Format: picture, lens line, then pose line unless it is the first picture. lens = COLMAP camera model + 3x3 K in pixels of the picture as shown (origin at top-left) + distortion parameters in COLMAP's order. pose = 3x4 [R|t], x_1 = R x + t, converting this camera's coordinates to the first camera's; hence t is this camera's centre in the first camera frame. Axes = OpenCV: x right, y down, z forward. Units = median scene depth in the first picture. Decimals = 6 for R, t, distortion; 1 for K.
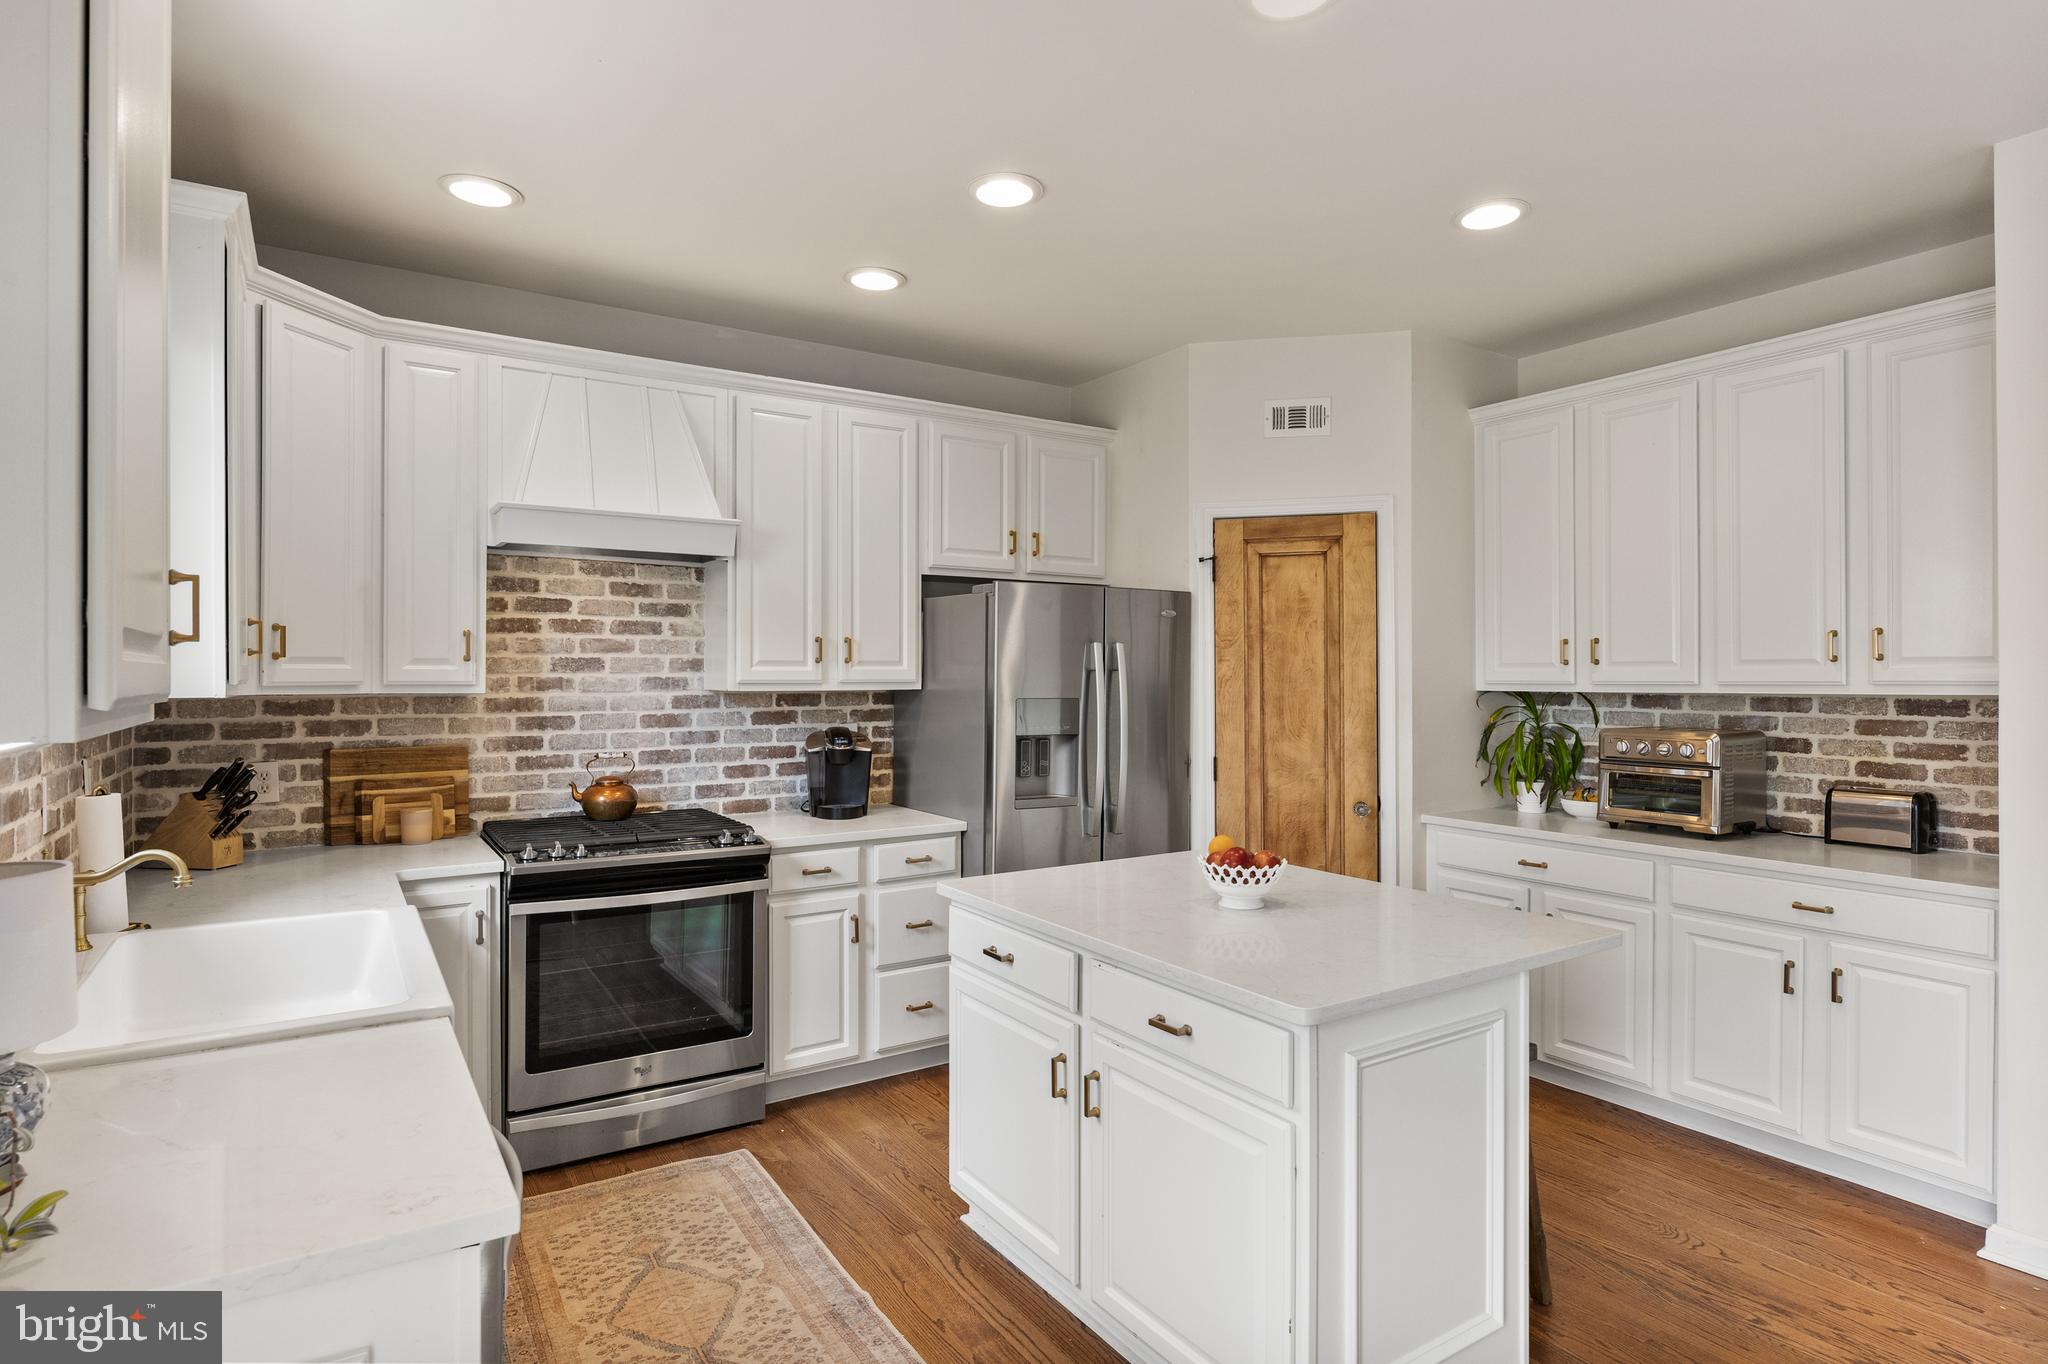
lens RADIAL K [[1082.0, 0, 1022.6], [0, 1082.0, 678.5], [0, 0, 1]] dist [0.001438, -0.000586]
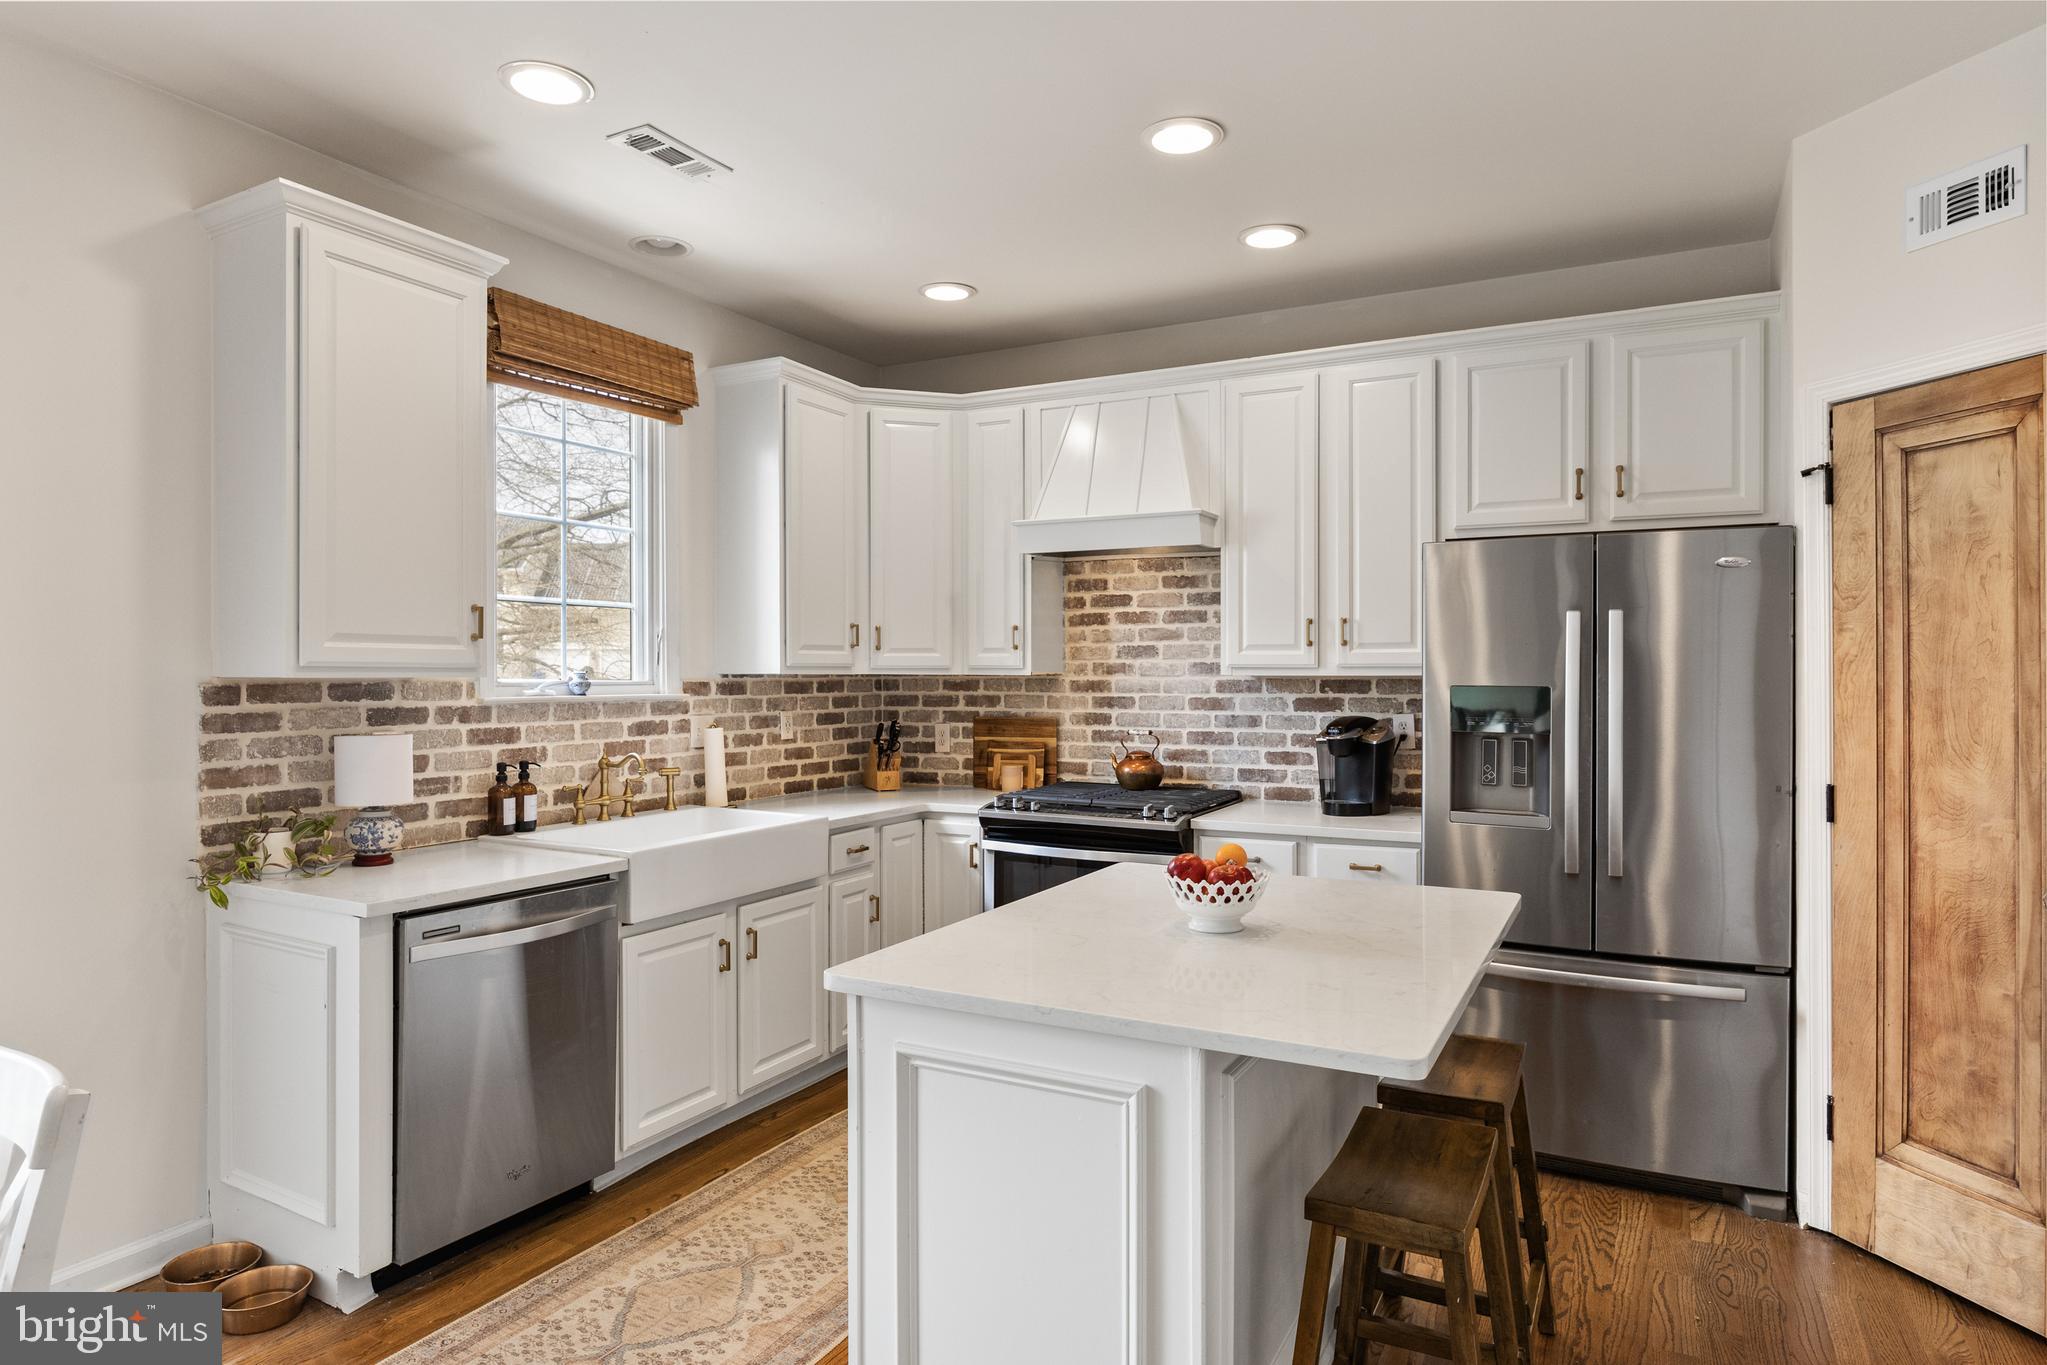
lens RADIAL K [[1180.4, 0, 1019.5], [0, 1180.4, 674.2], [0, 0, 1]] dist [-0.008932, -0.000172]
pose [[0.487622, 0.001806, -0.873053, 0.592389], [-0.000841, 0.999998, 0.001598, 0.008673], [0.873054, -0.000045, 0.487623, 0.282771]]
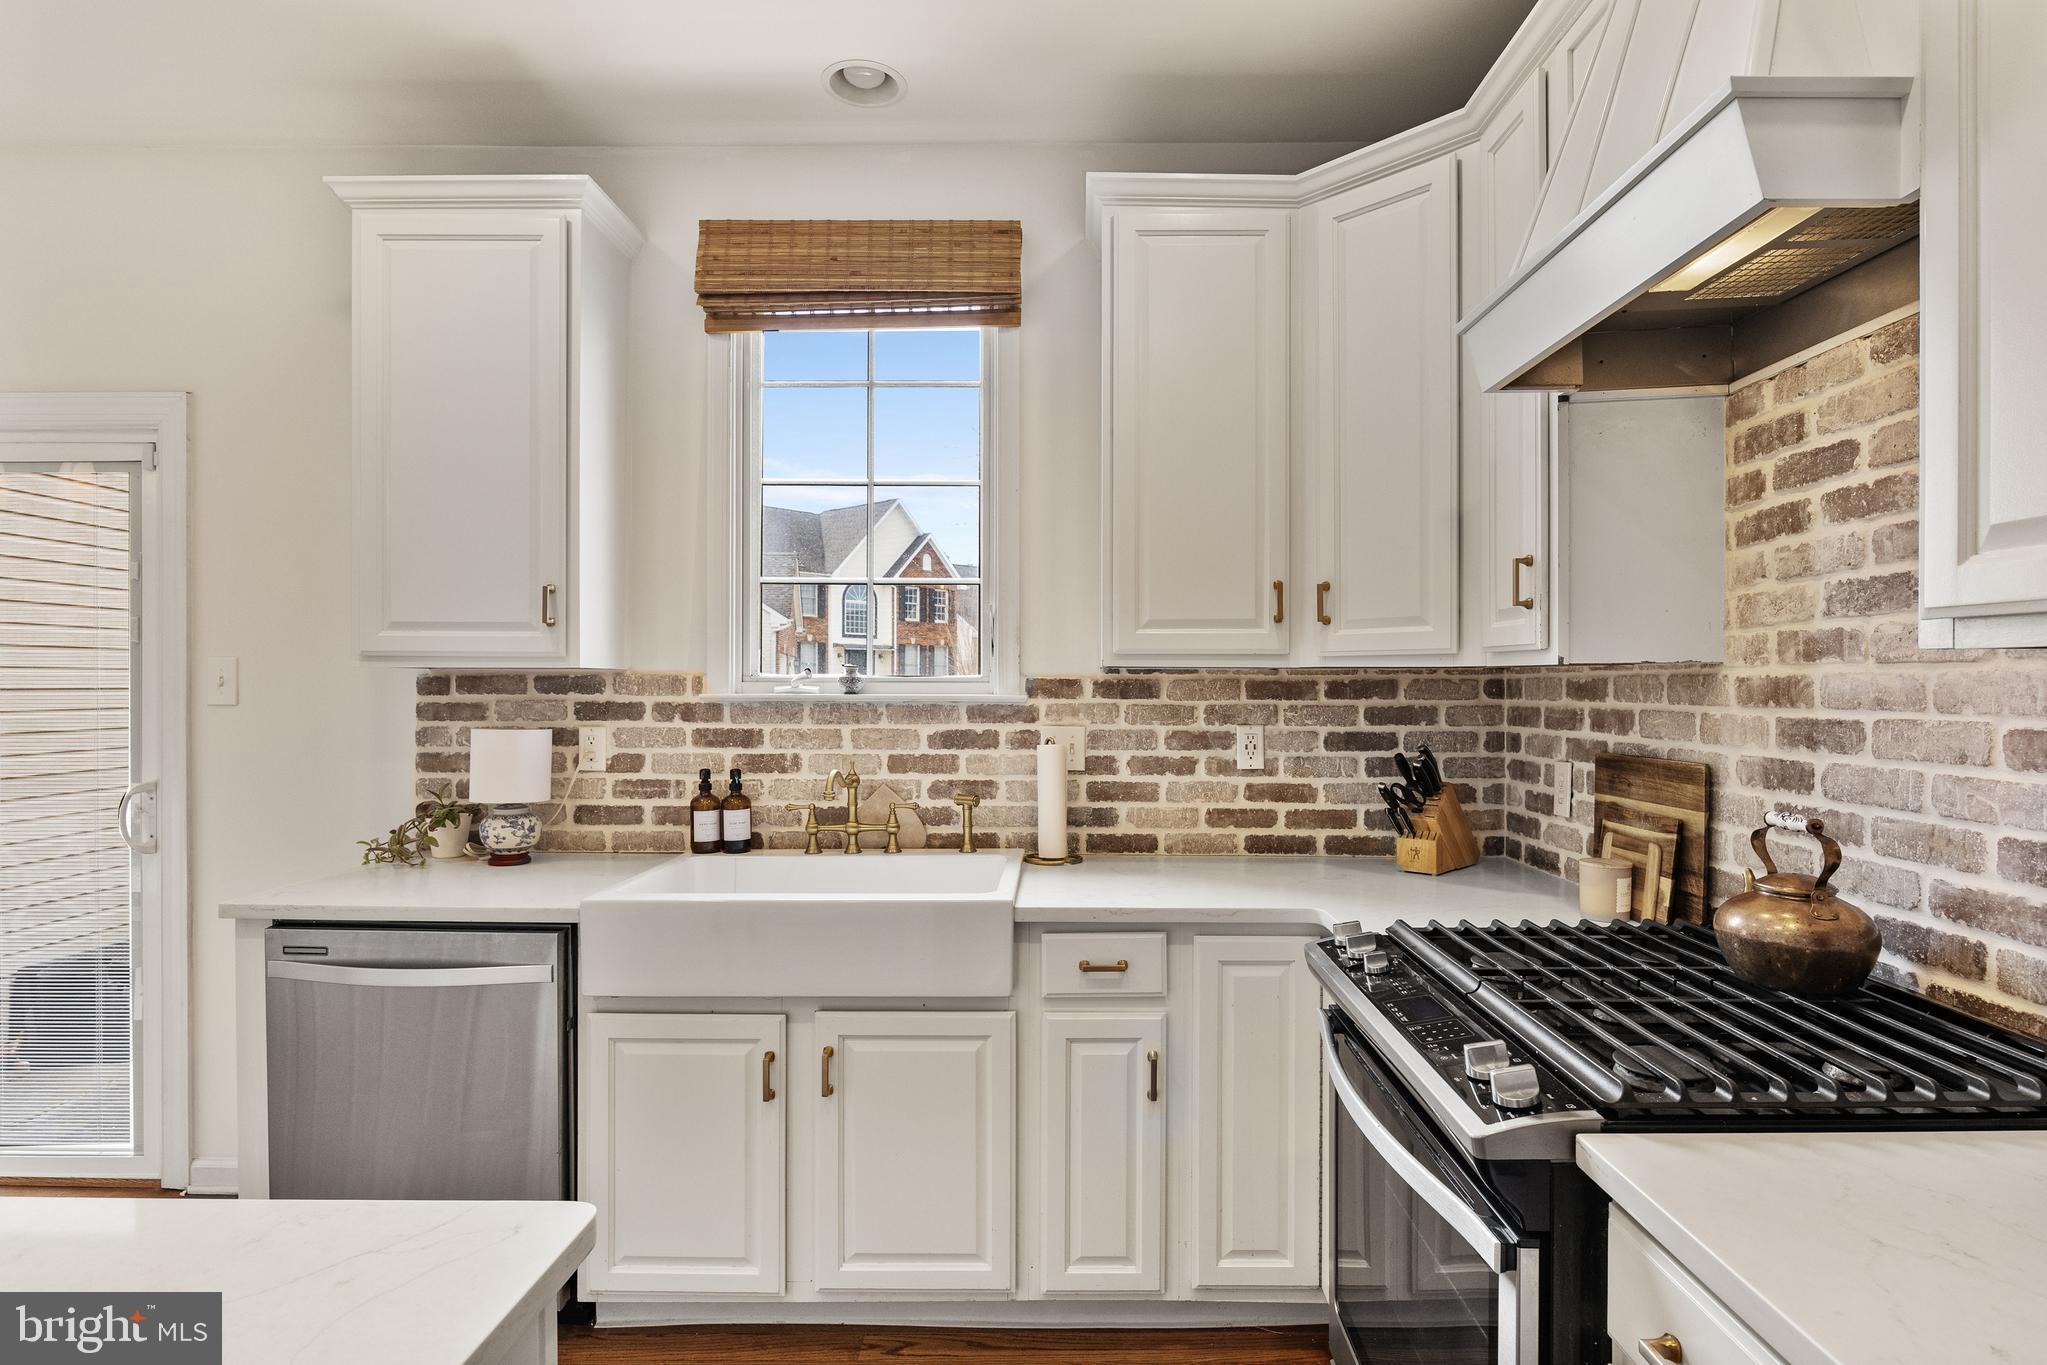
lens RADIAL K [[1043.9, 0, 1069.6], [0, 1043.9, 692.4], [0, 0, 1]] dist [-0.012394, -0.000295]
pose [[-0.543414, 0.006459, -0.839440, 0.072772], [-0.002708, 0.999952, 0.009447, 0.020071], [0.839460, 0.007407, -0.543371, 0.935787]]
